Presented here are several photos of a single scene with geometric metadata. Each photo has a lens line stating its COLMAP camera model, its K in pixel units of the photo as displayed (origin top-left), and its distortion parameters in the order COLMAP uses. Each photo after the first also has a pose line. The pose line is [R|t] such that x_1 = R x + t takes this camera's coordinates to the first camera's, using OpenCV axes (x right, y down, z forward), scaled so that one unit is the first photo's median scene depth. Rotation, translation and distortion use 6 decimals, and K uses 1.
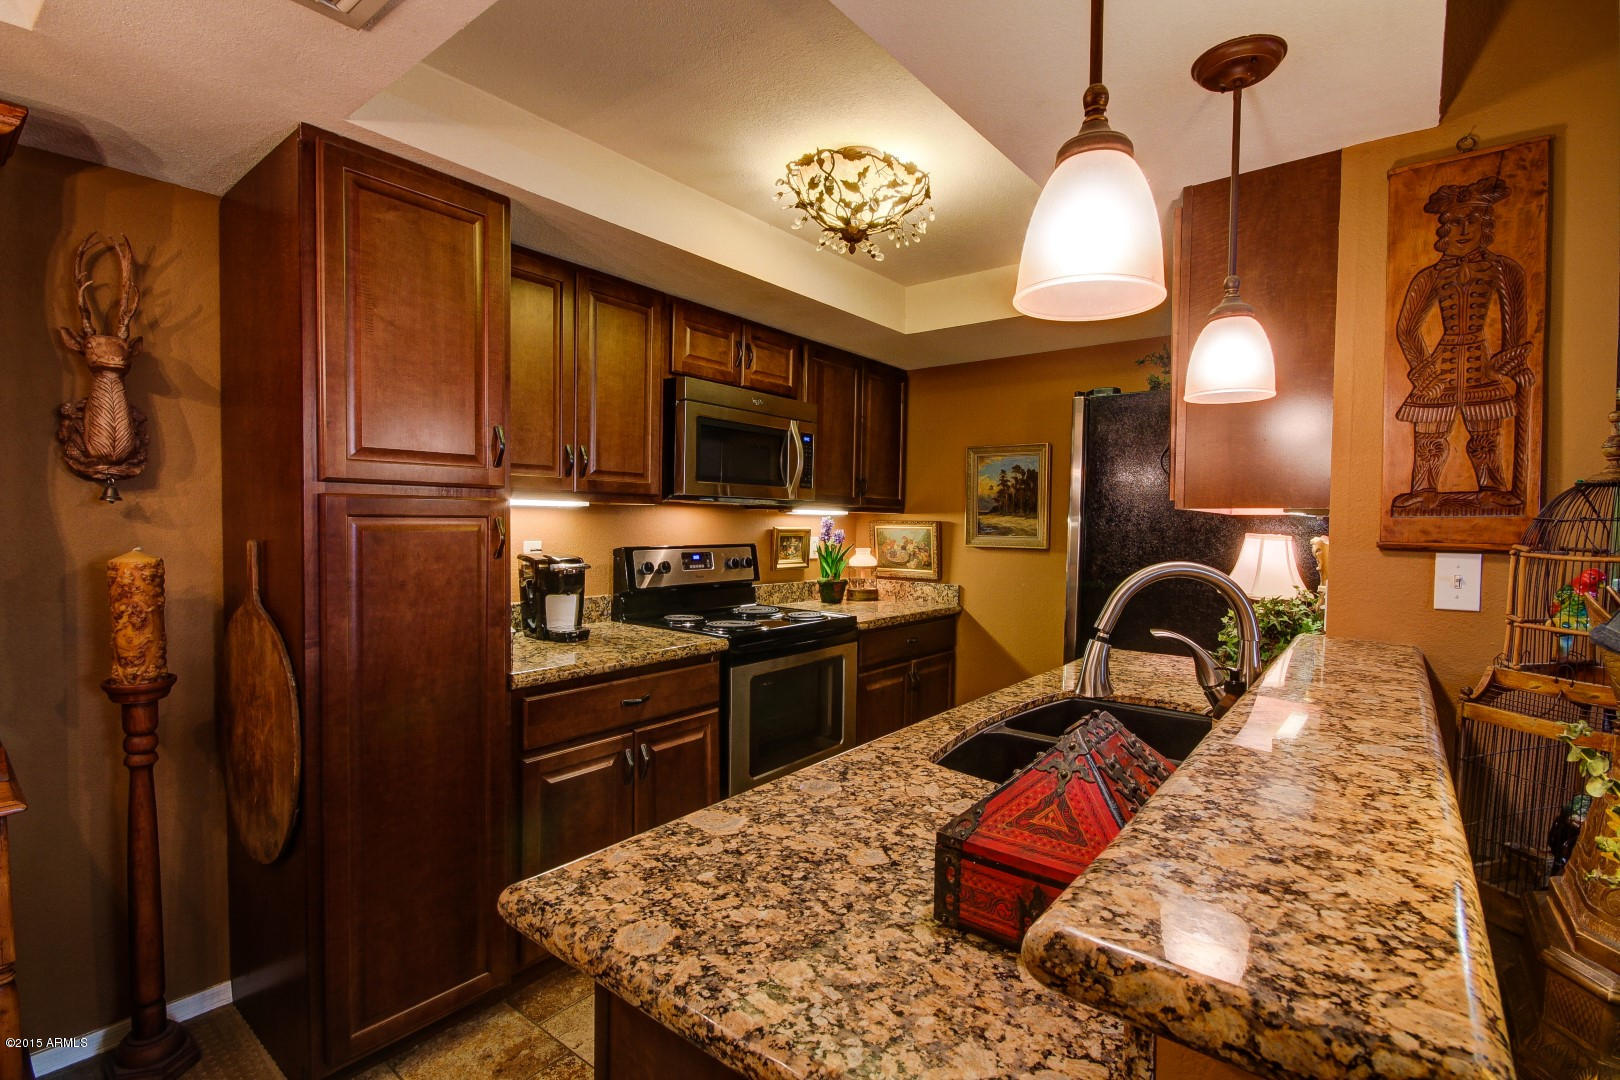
lens RADIAL K [[747.3, 0, 808.2], [0, 747.3, 543.0], [0, 0, 1]] dist [-0.001314, -0.008282]
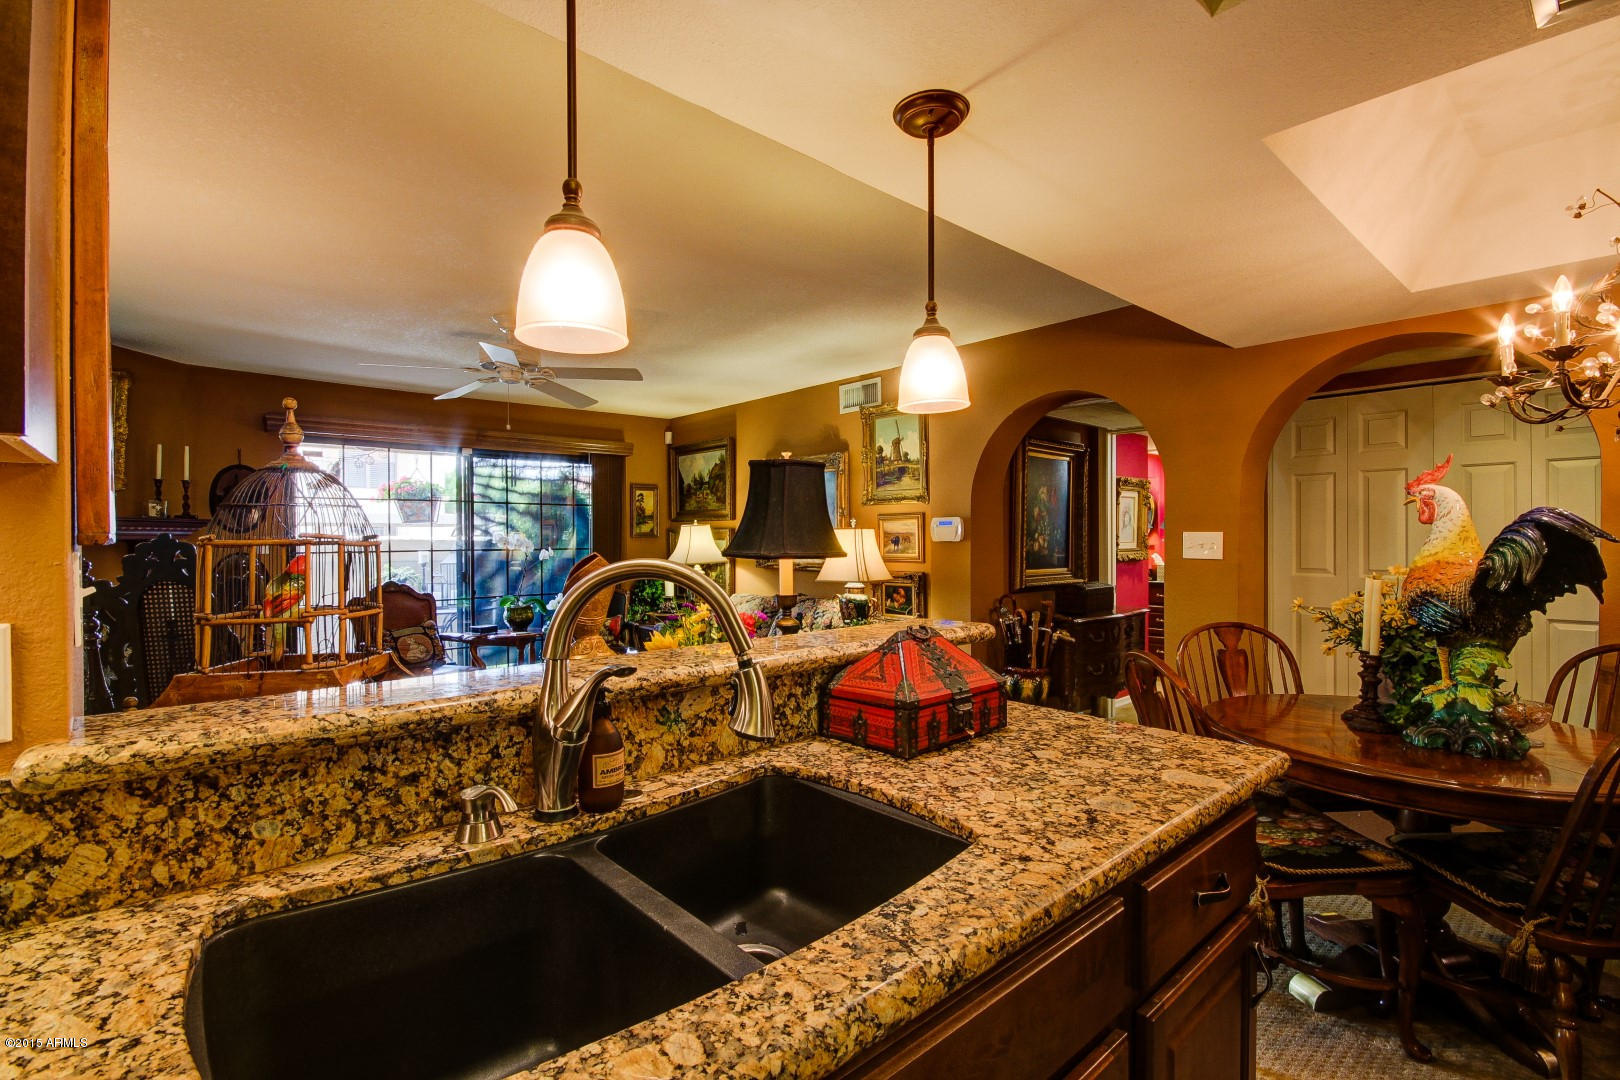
lens RADIAL K [[748.6, 0, 810.0], [0, 748.6, 540.0], [0, 0, 1]] dist [0.004901, -0.008734]
pose [[-0.985389, -0.010886, 0.169969, 0.140742], [-0.004807, 0.999335, 0.036134, -0.015950], [-0.170249, 0.034789, -0.984787, 1.208419]]
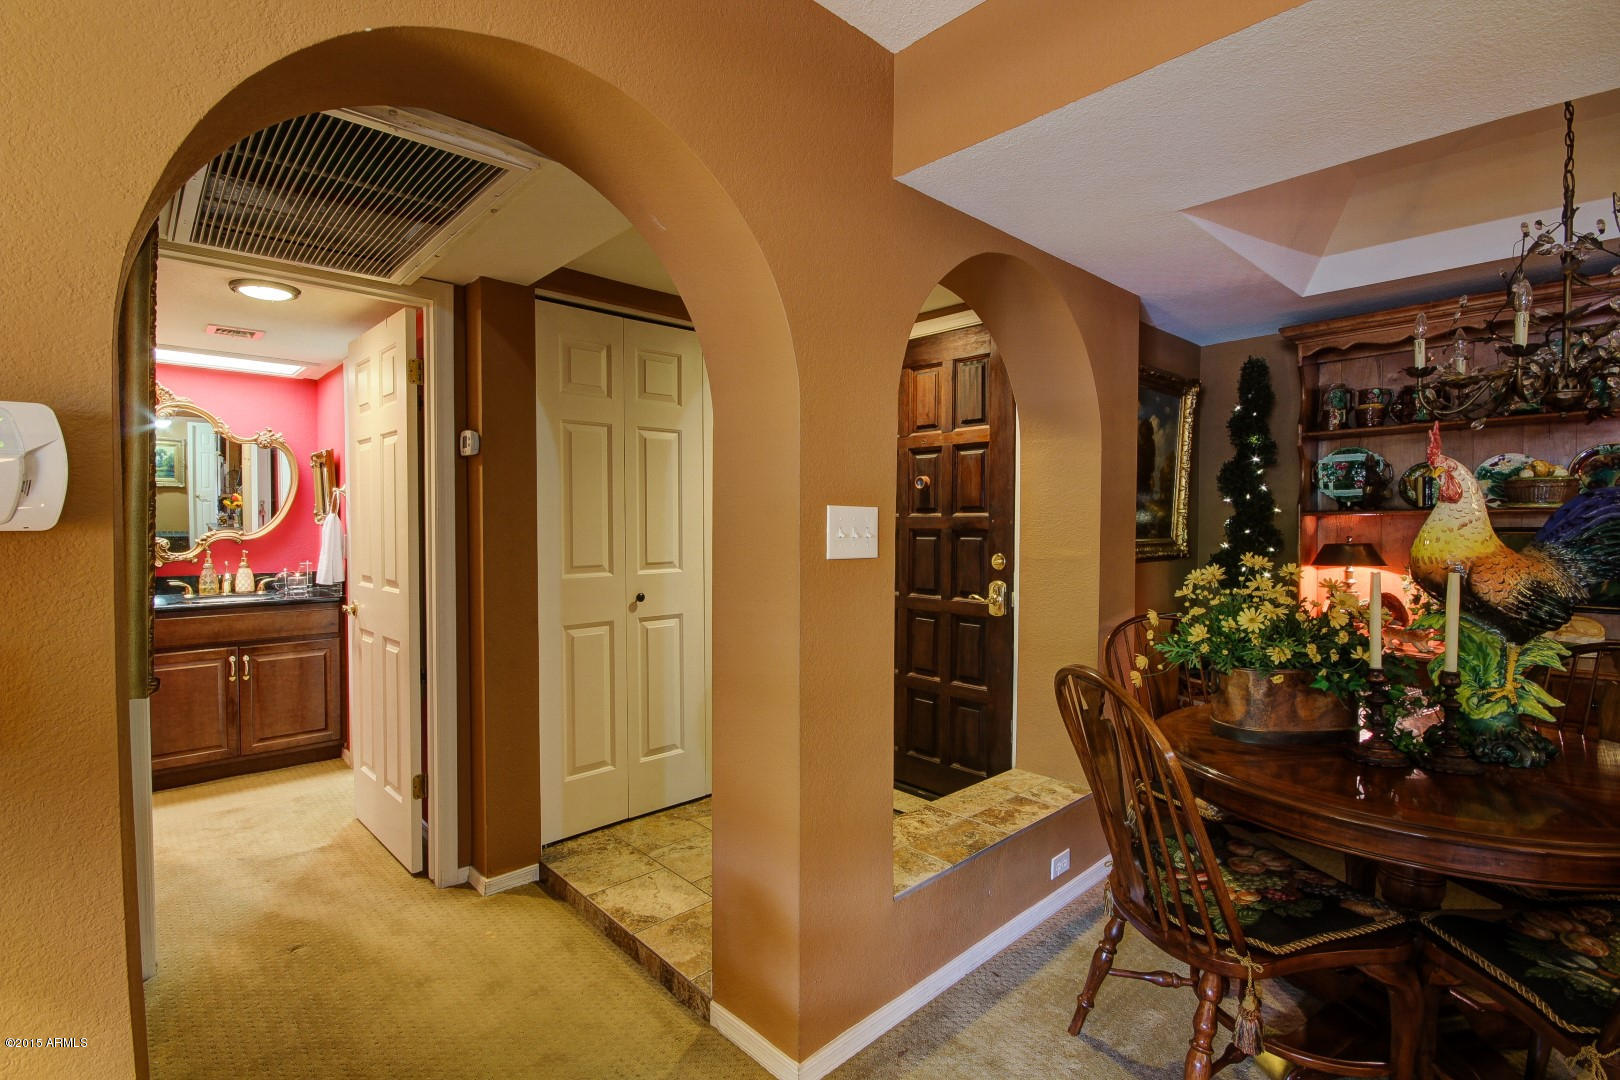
lens RADIAL K [[751.8, 0, 803.1], [0, 751.8, 543.5], [0, 0, 1]] dist [0.004088, -0.009013]
pose [[-0.157866, 0.017134, -0.987312, 0.478682], [-0.033530, 0.999180, 0.022701, 0.056003], [0.986891, 0.036688, -0.157162, -0.717002]]
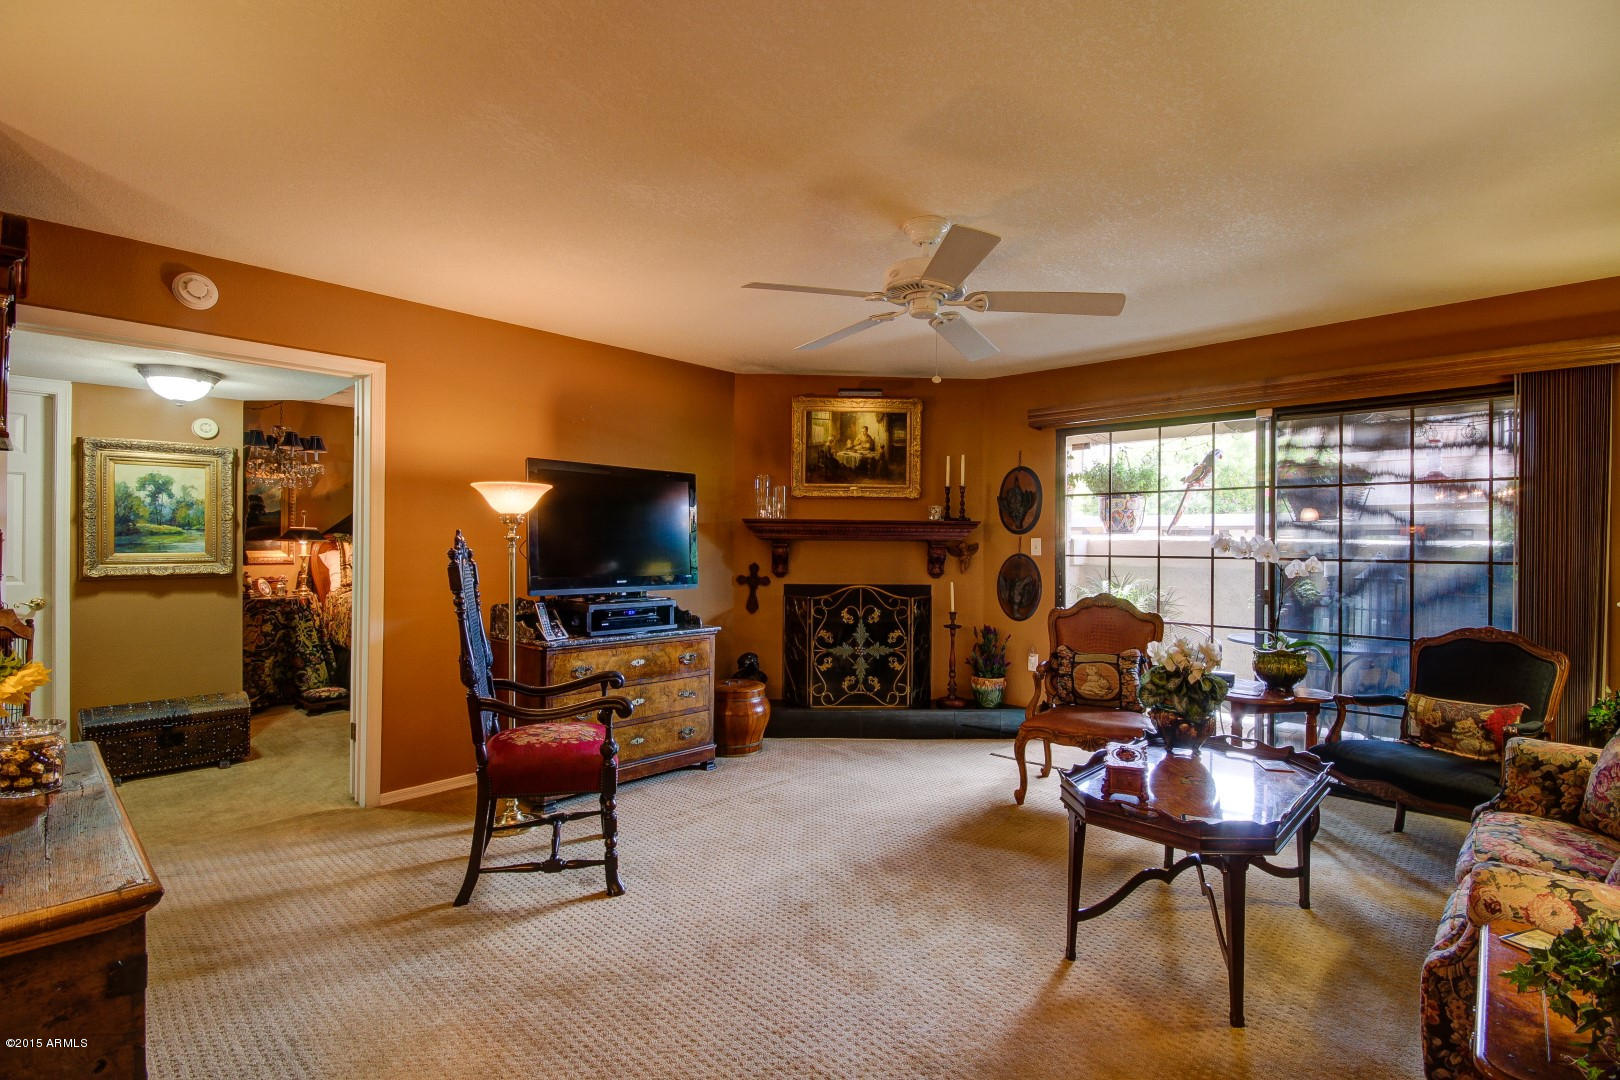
lens RADIAL K [[754.3, 0, 810.0], [0, 754.3, 540.0], [0, 0, 1]] dist [0.002092, -0.014558]
pose [[0.079478, -0.010381, 0.996783, -0.172076], [0.026222, 0.999622, 0.008320, 0.044439], [-0.996492, 0.025477, 0.079720, -0.558723]]
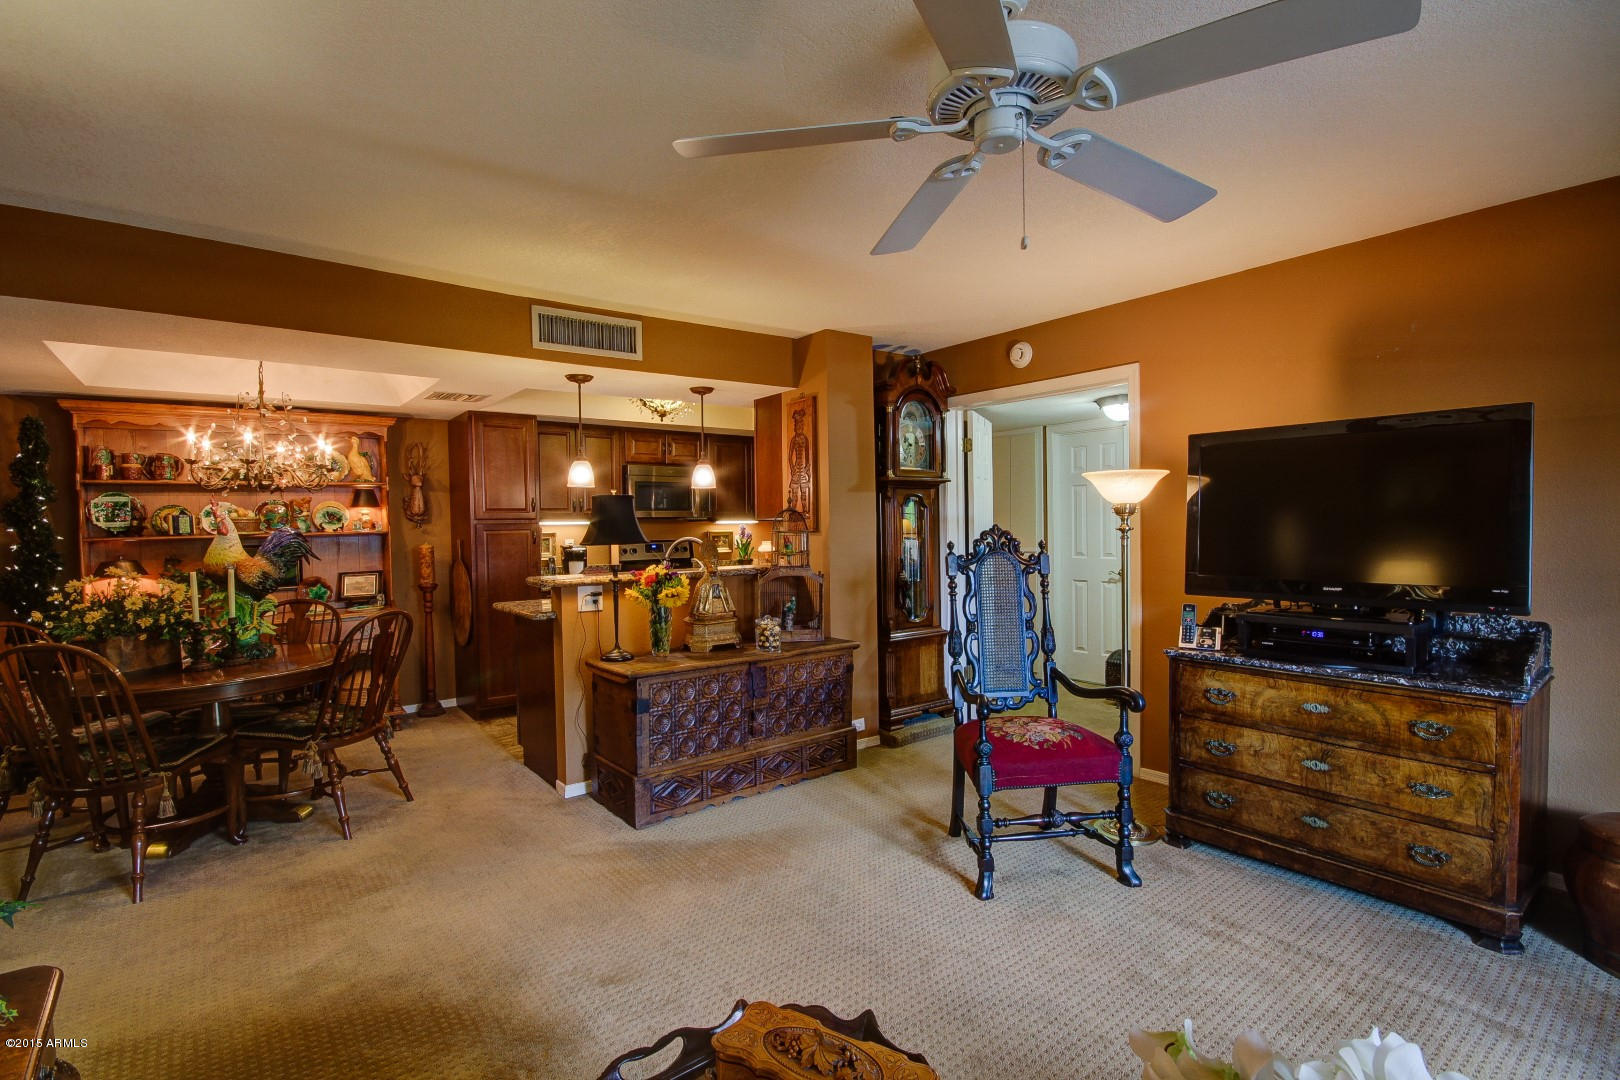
lens RADIAL K [[751.8, 0, 803.1], [0, 751.8, 543.5], [0, 0, 1]] dist [0.004088, -0.009013]
pose [[0.968079, -0.023927, -0.249500, 1.304613], [0.022086, 0.999704, -0.010177, 0.070724], [0.249670, 0.004341, 0.968321, -1.533402]]
